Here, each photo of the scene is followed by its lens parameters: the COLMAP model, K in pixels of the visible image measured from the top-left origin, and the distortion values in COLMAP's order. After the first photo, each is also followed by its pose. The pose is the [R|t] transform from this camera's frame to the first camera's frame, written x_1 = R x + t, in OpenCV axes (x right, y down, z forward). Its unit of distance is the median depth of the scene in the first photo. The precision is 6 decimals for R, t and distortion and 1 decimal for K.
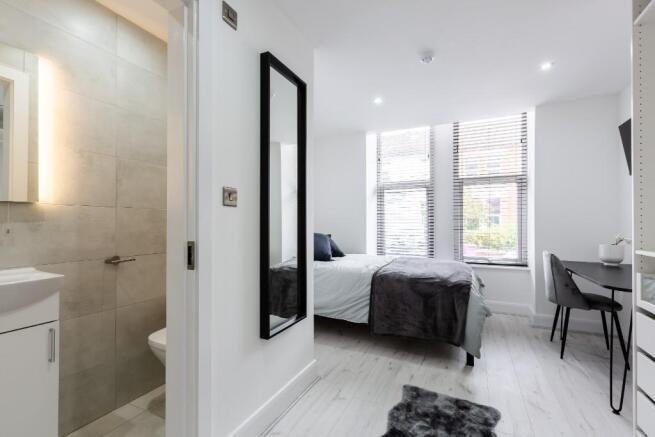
lens RADIAL K [[294.5, 0, 327.5], [0, 294.5, 218.5], [0, 0, 1]] dist [-0.015333, -0.000038]
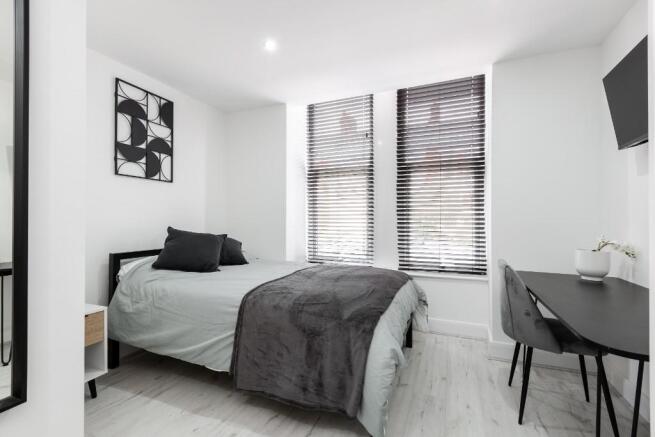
lens RADIAL K [[291.5, 0, 327.5], [0, 291.5, 218.5], [0, 0, 1]] dist [-0.002232, -0.000196]
pose [[0.998739, 0.003601, 0.050082, 0.333398], [-0.003923, 0.999972, 0.006328, 0.011192], [-0.050058, -0.006516, 0.998725, 0.363397]]
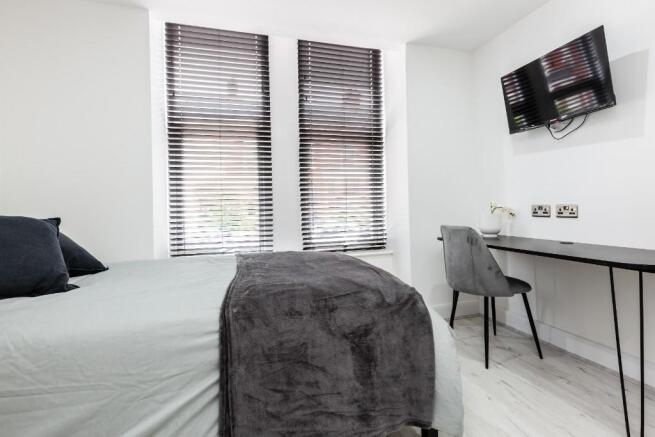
lens RADIAL K [[329.7, 0, 349.5], [0, 329.7, 207.1], [0, 0, 1]] dist [0.002099, 0.000259]
pose [[0.729218, -0.017718, 0.684052, -0.013876], [0.014609, 0.999840, 0.010324, 0.059553], [-0.684125, 0.002464, 0.729361, 0.627810]]
